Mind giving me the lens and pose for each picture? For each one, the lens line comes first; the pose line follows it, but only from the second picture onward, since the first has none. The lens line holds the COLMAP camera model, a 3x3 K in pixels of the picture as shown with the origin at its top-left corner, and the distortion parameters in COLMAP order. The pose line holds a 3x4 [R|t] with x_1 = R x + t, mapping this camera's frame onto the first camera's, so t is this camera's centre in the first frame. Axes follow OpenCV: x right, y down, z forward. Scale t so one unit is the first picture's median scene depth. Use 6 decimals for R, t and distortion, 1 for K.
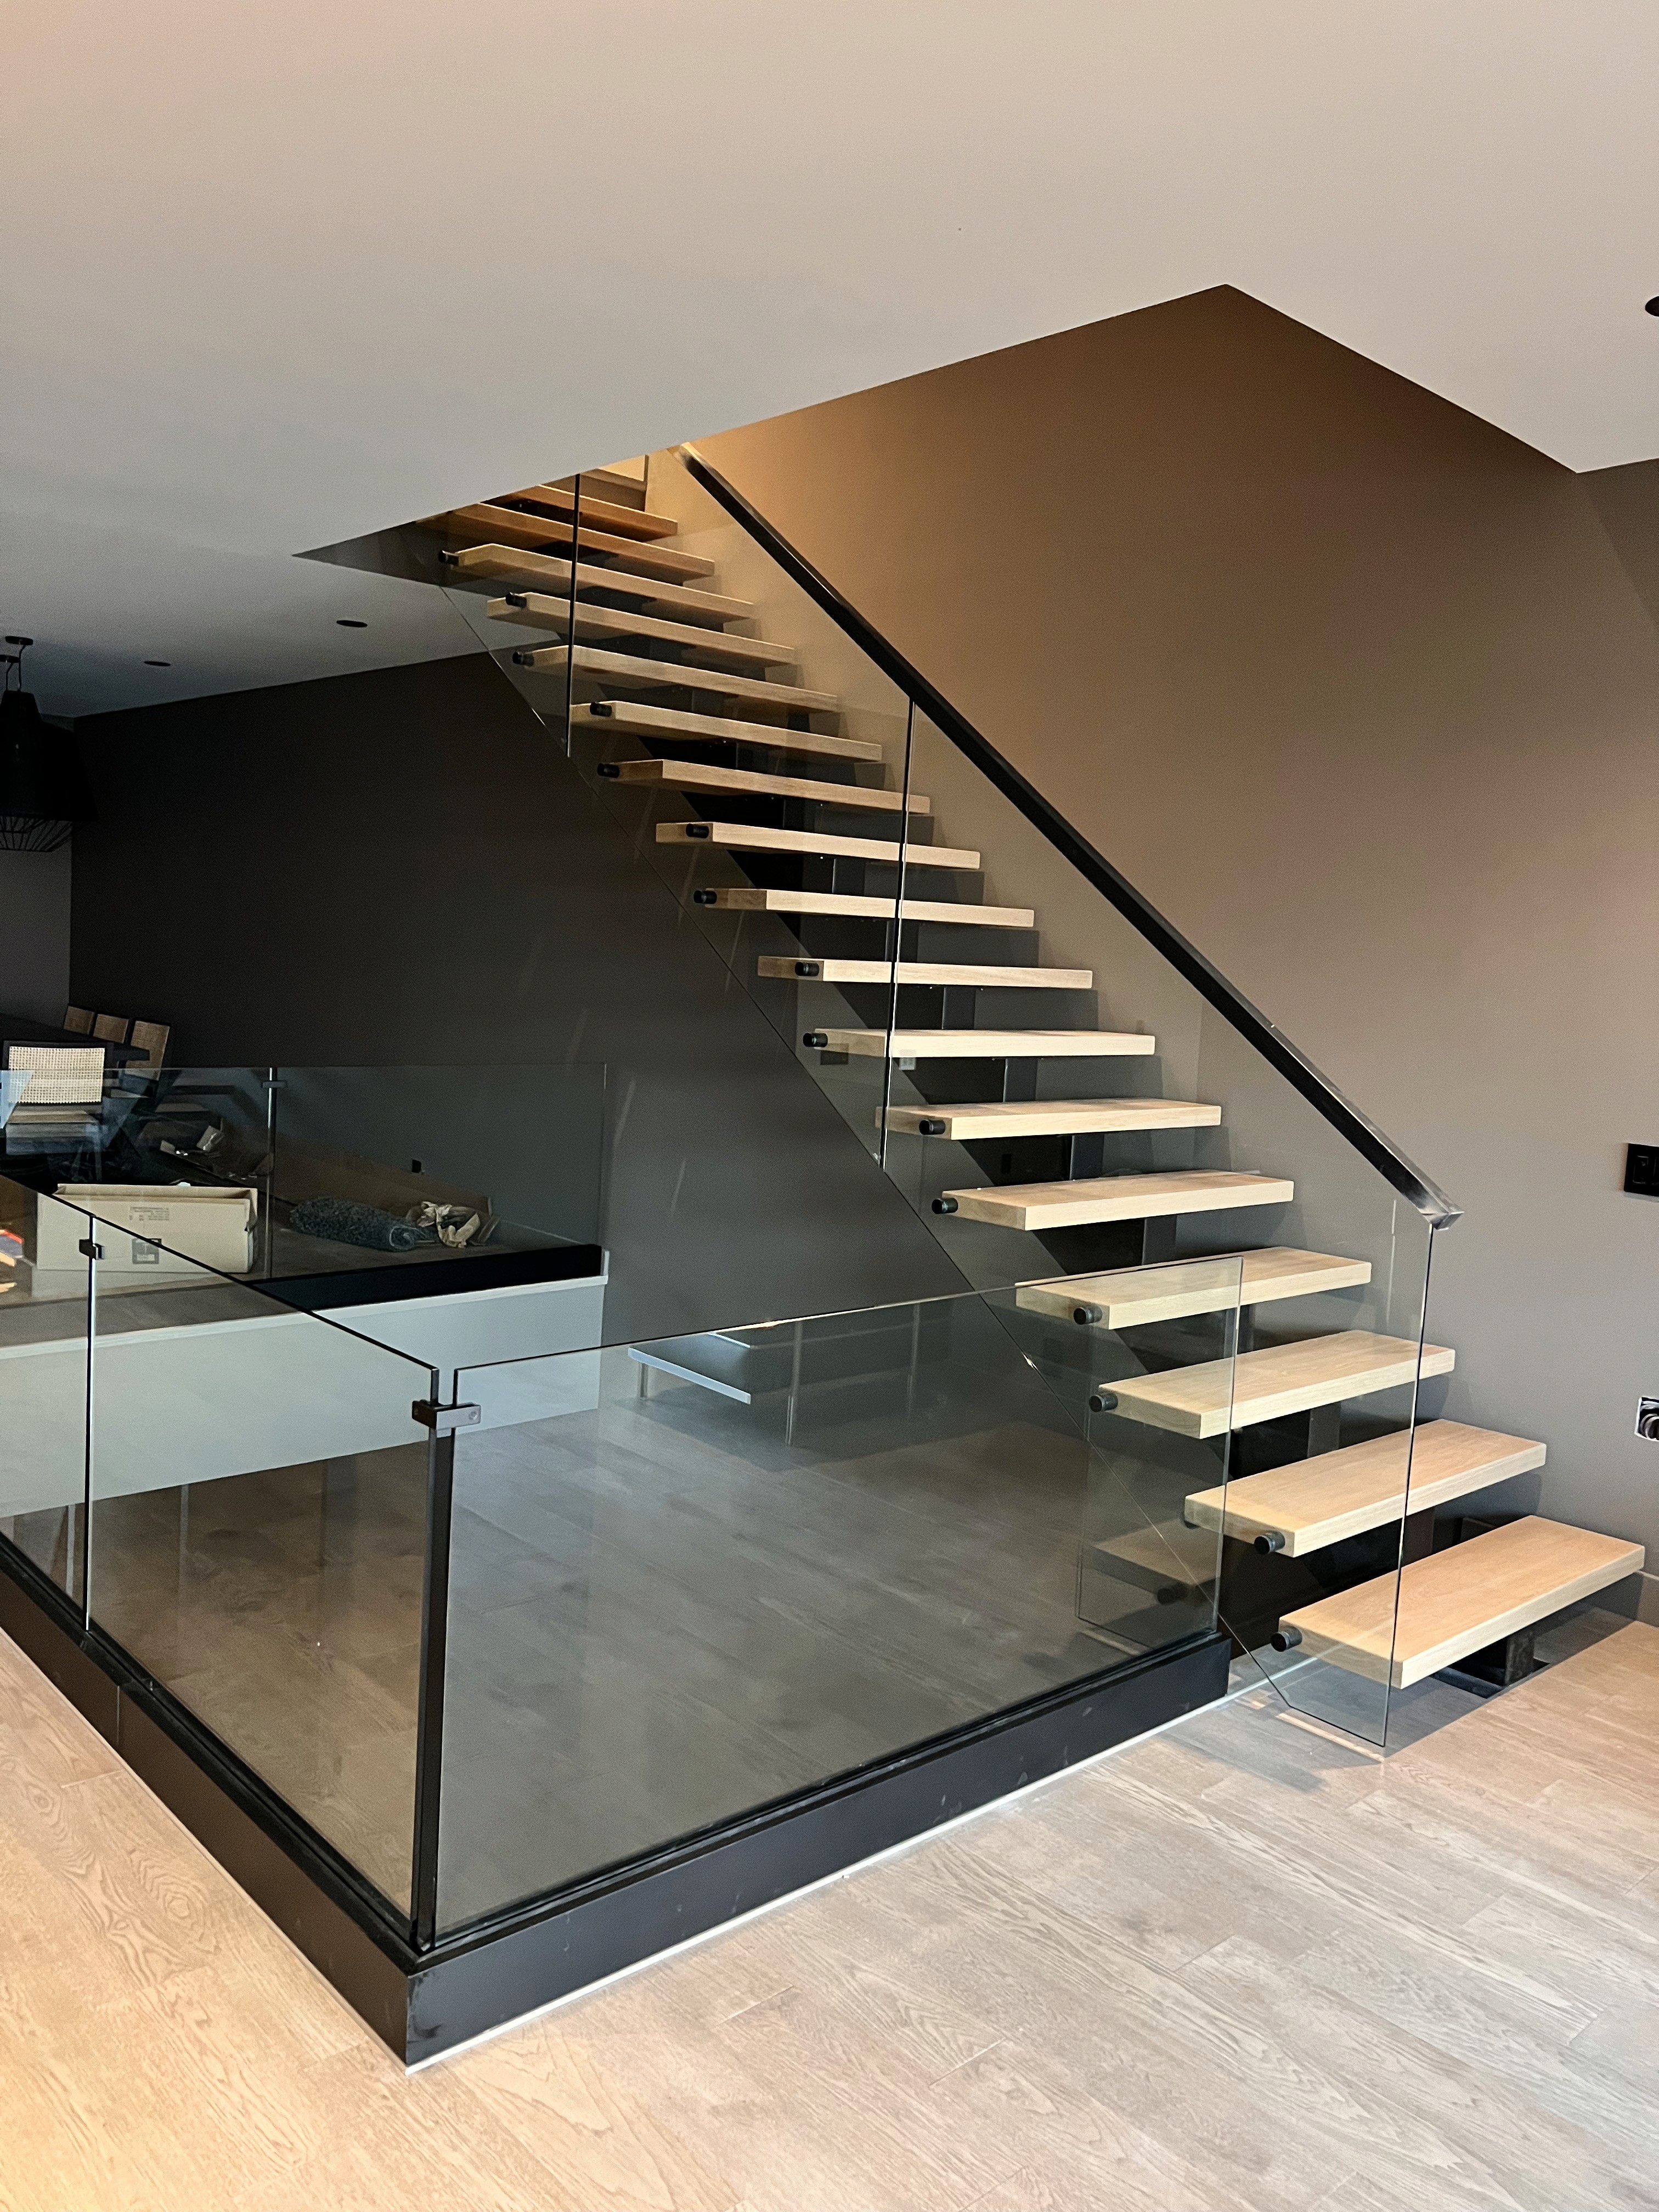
lens RADIAL K [[1661.6, 0, 838.2], [0, 1661.6, 1131.5], [0, 0, 1]] dist [0.027455, -0.036648]
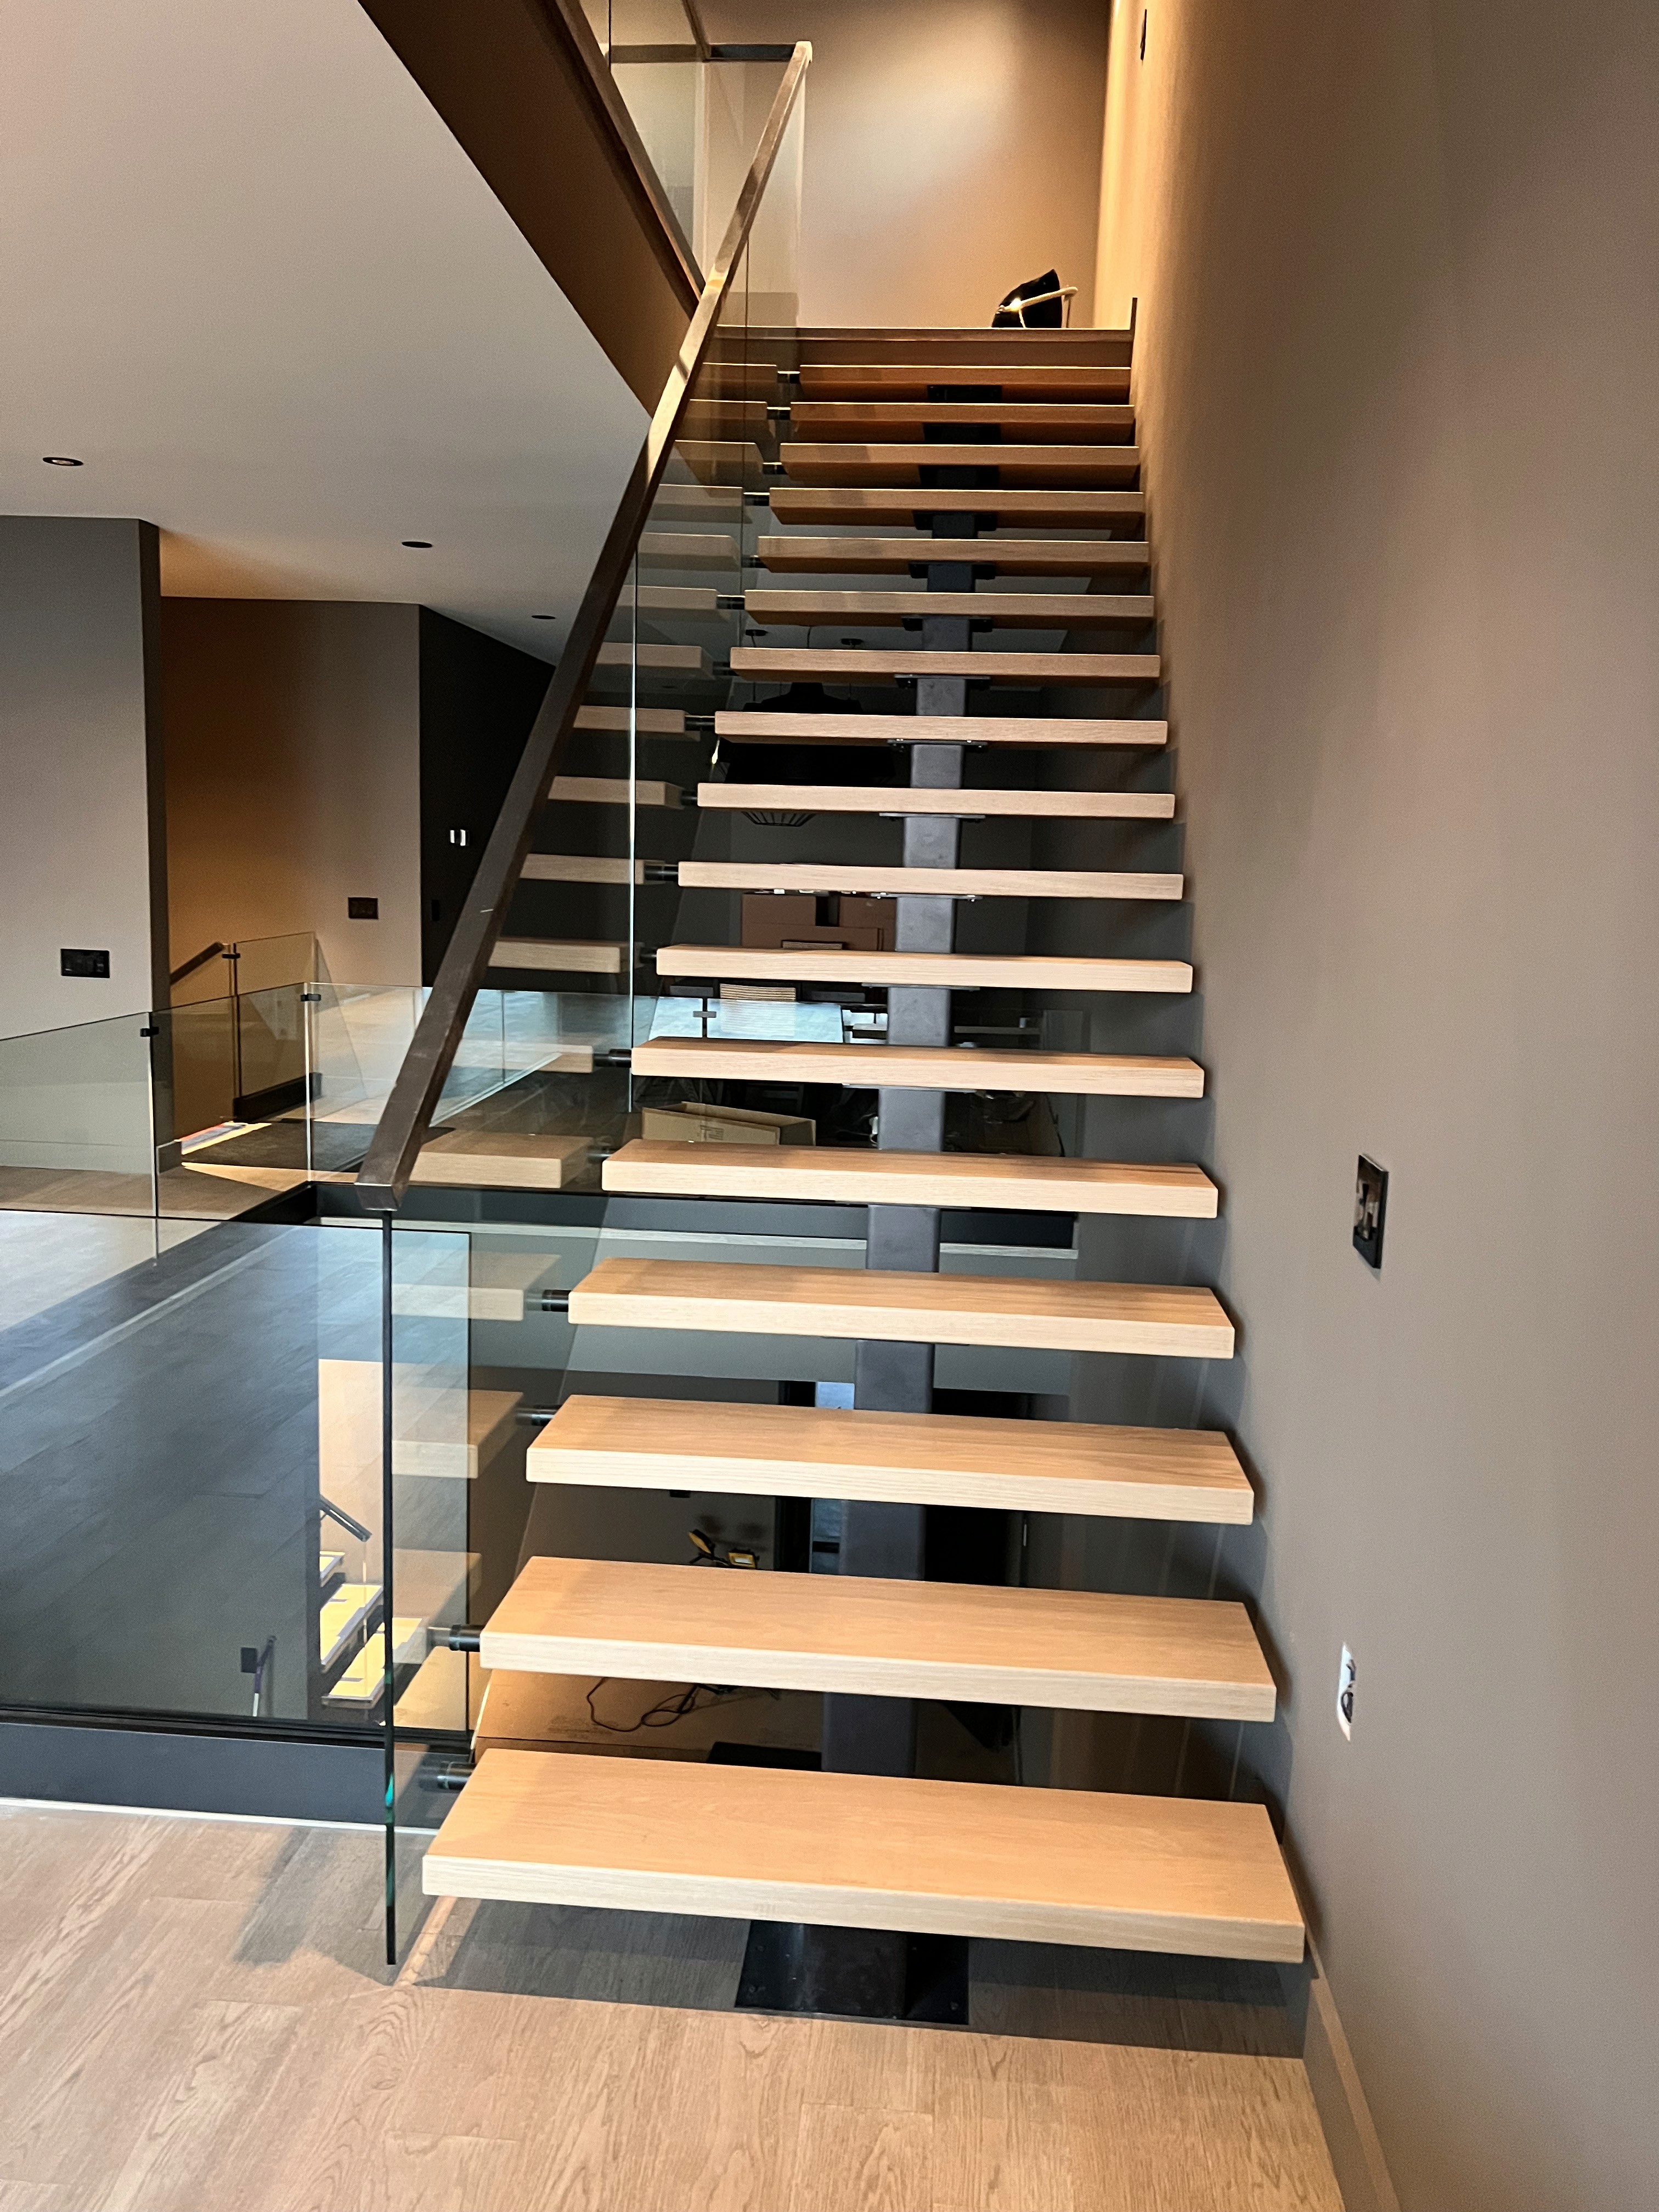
lens RADIAL K [[1698.5, 0, 829.5], [0, 1698.5, 1106.0], [0, 0, 1]] dist [0.029016, 0.001169]
pose [[0.677003, 0.073393, -0.732311, 0.959861], [-0.075628, 0.996686, 0.029973, -0.015526], [0.732084, 0.035092, 0.680310, 0.658947]]
